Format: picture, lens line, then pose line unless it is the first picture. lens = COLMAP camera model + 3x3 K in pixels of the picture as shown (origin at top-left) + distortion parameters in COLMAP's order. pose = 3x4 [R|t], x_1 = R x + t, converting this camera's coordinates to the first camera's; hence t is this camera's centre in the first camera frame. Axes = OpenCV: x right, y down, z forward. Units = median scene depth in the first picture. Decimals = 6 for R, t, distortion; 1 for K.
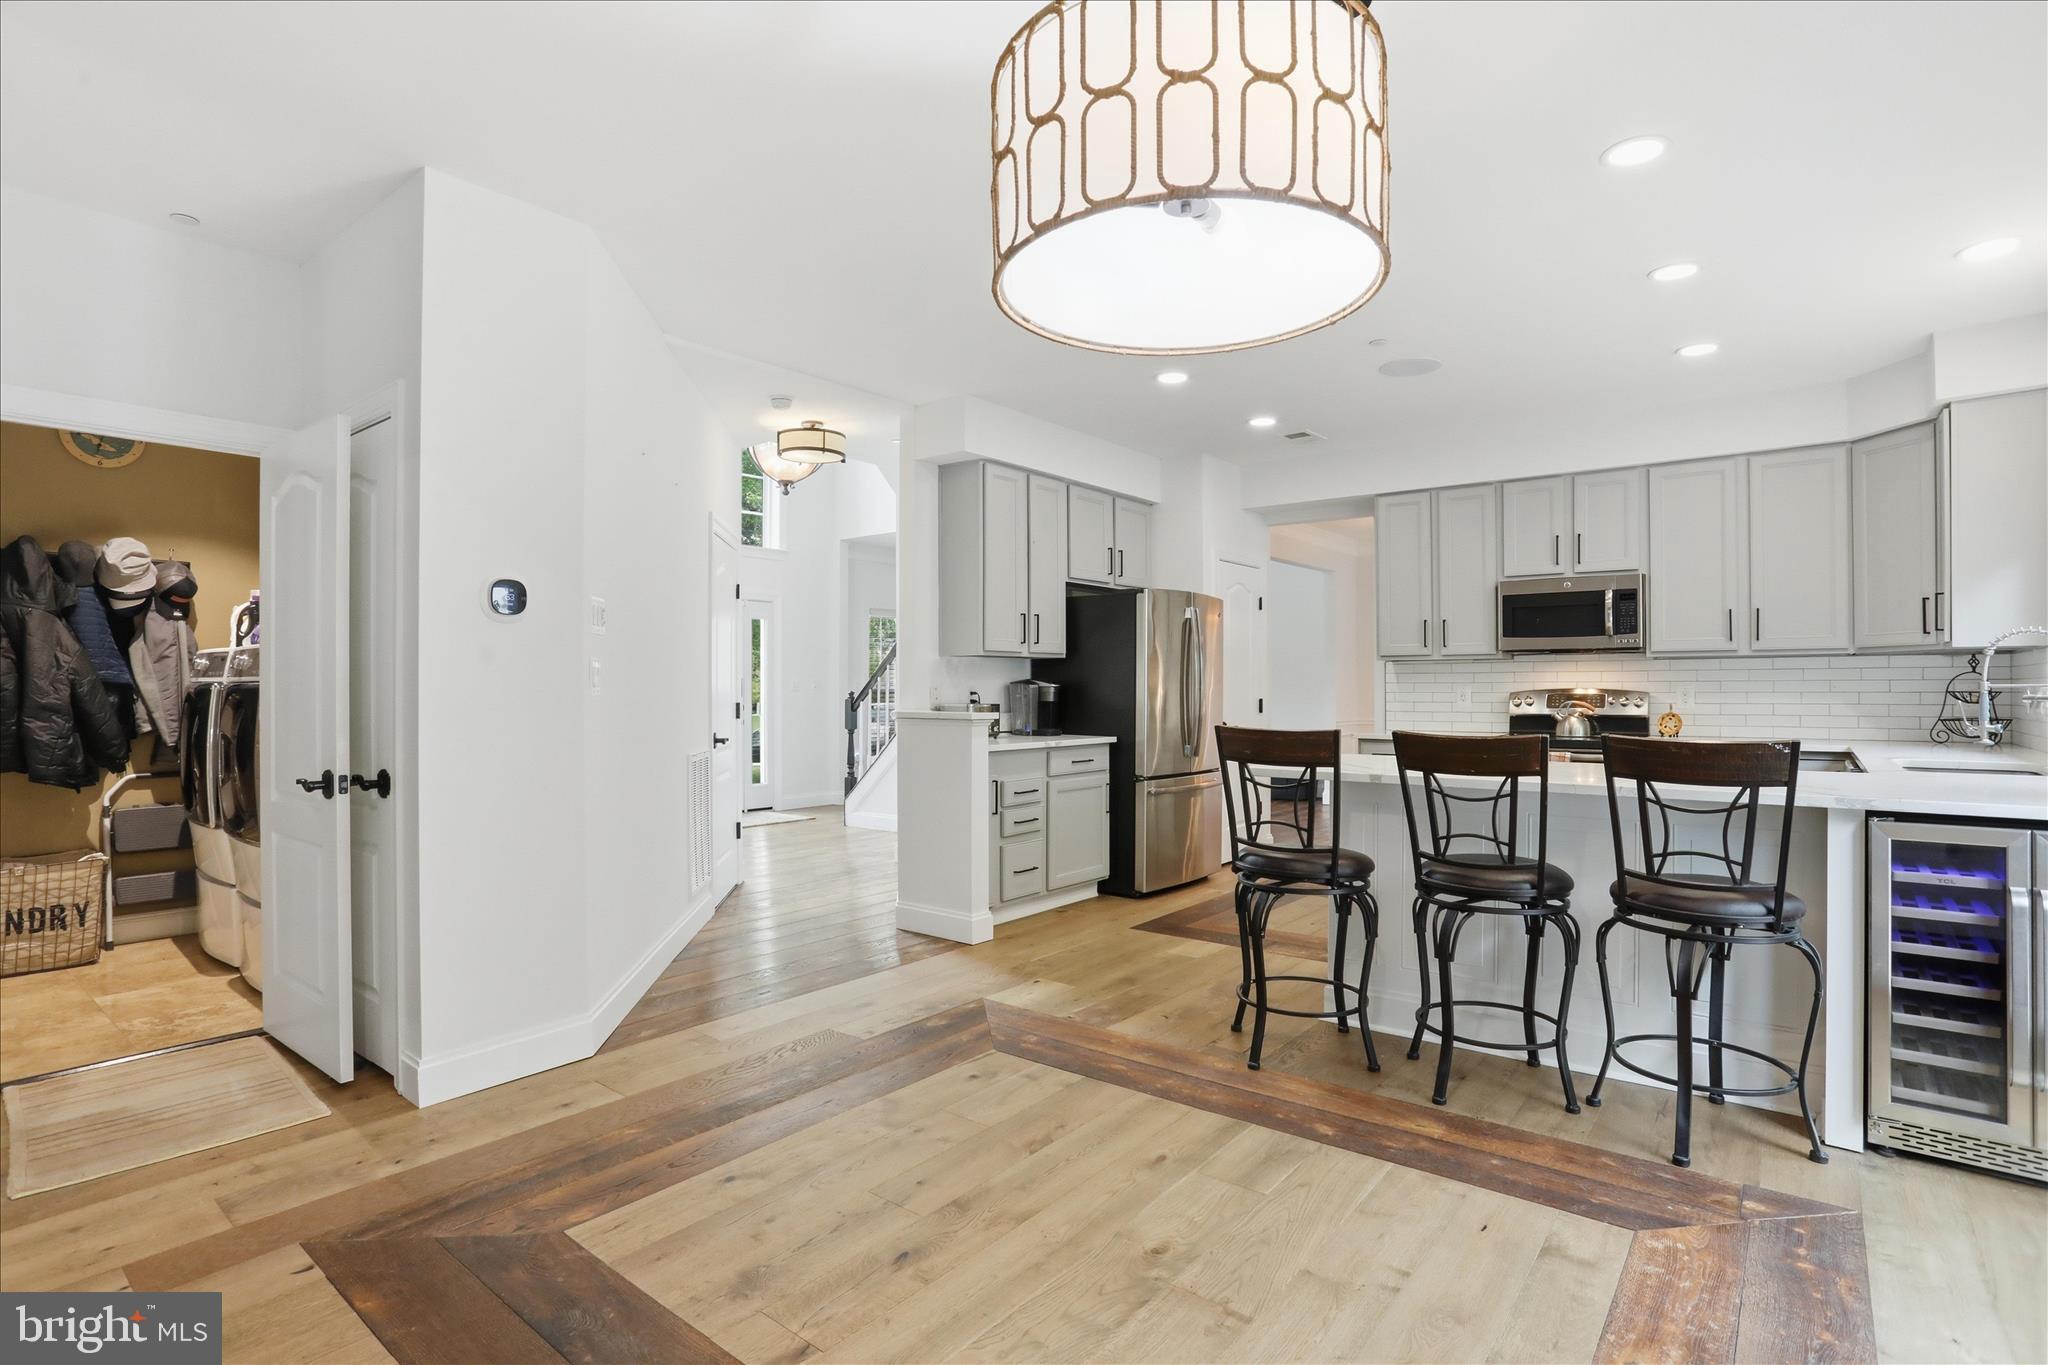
lens RADIAL K [[1006.1, 0, 1024.8], [0, 1006.1, 691.6], [0, 0, 1]] dist [-0.034048, 0.000583]
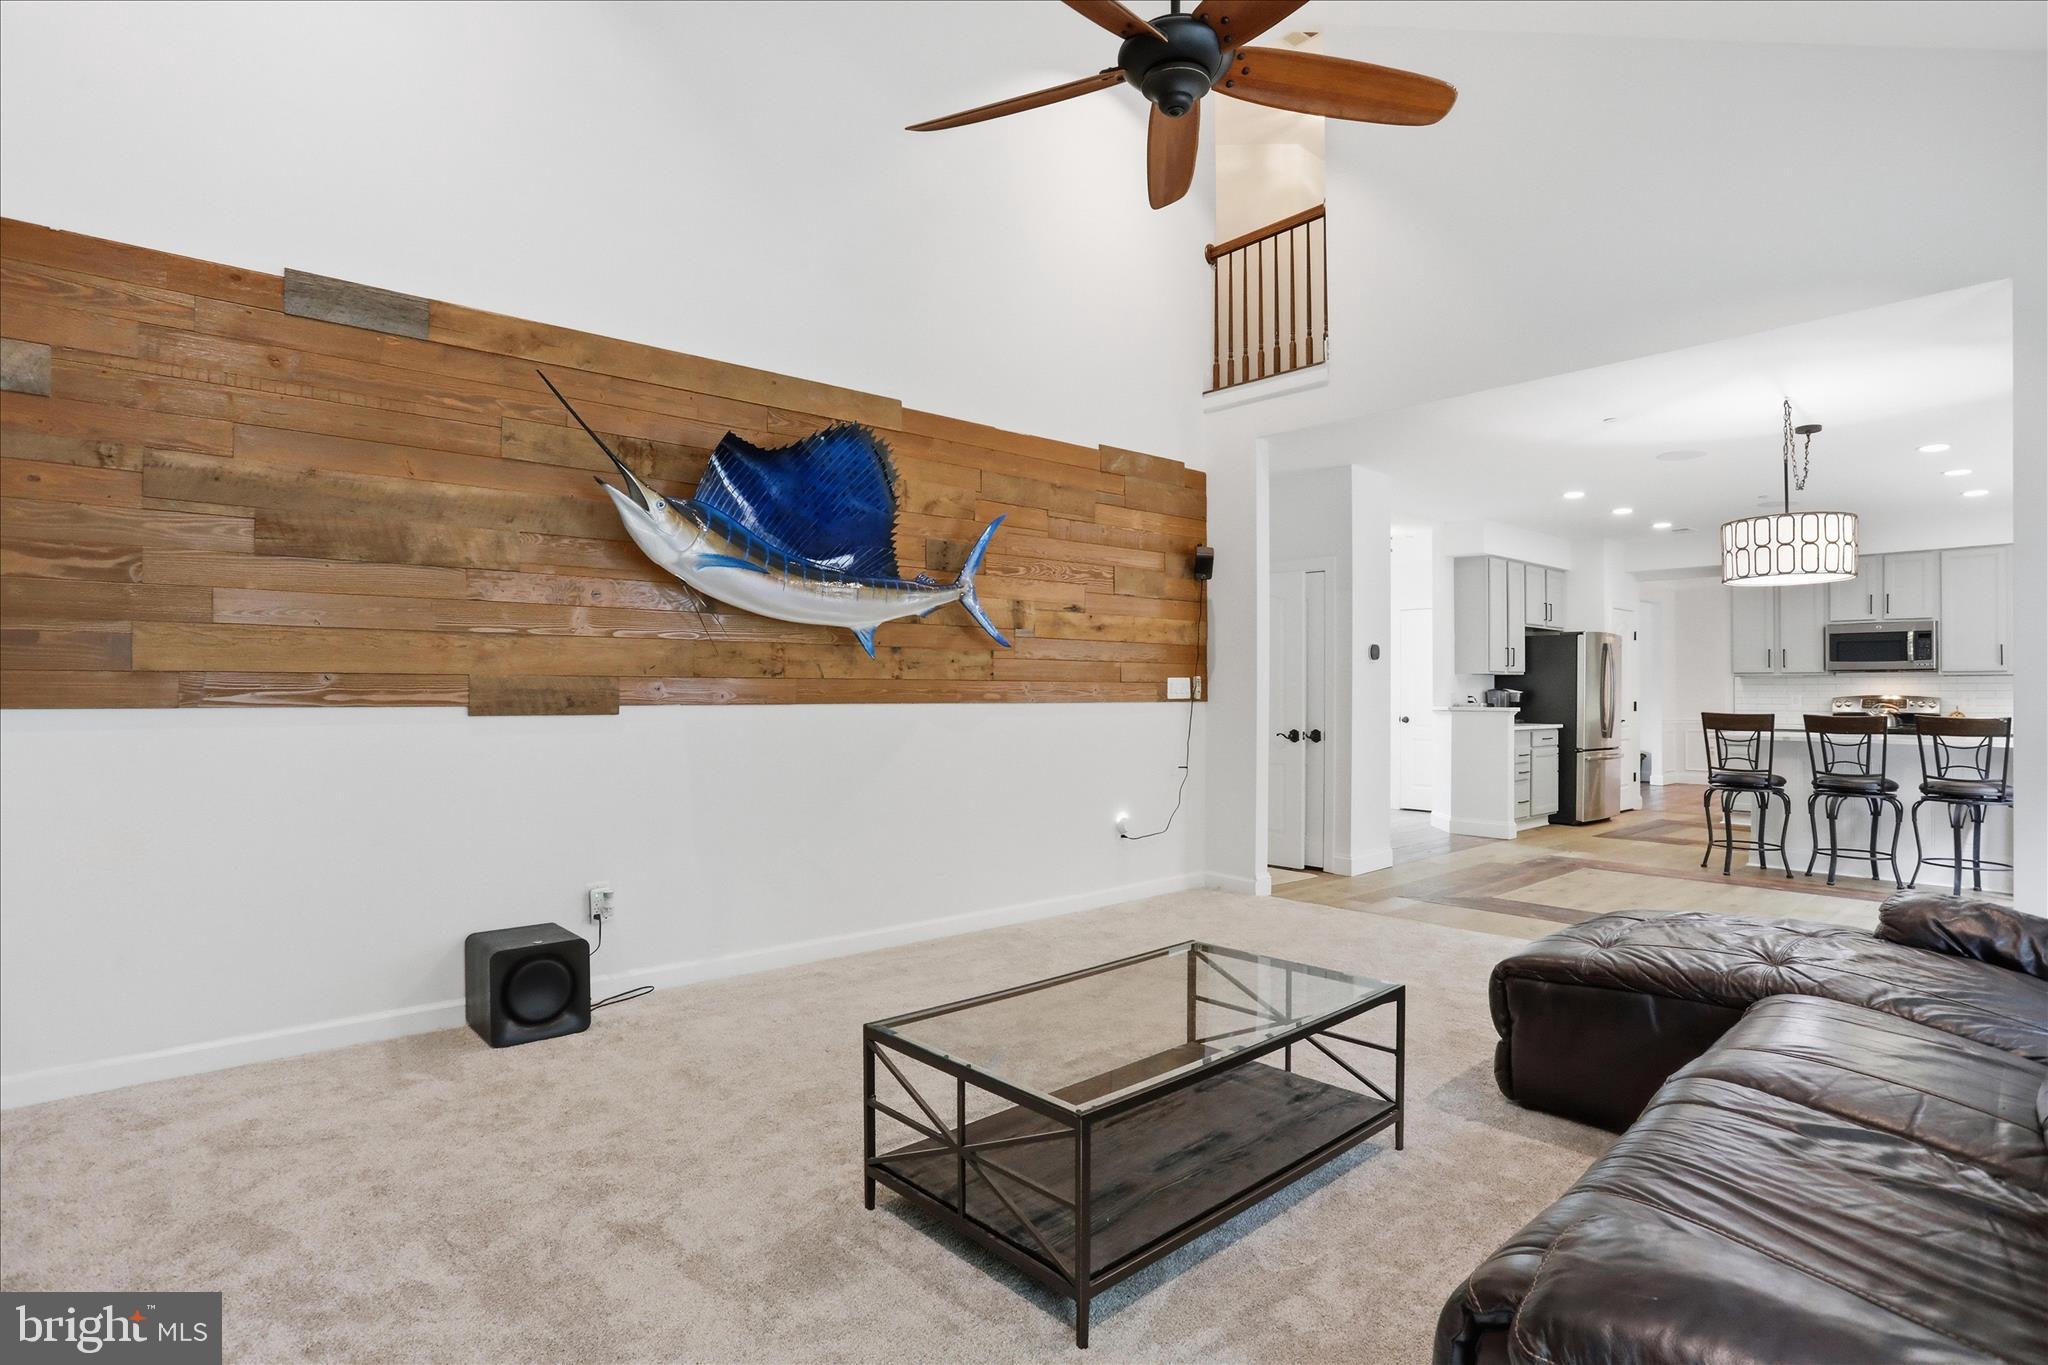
lens RADIAL K [[1033.7, 0, 1048.2], [0, 1033.7, 692.8], [0, 0, 1]] dist [-0.000501, 0.000293]
pose [[0.988423, 0.003057, -0.151692, -0.497142], [-0.003562, 0.999989, -0.003055, 0.002773], [0.151681, 0.003560, 0.988423, -0.796750]]
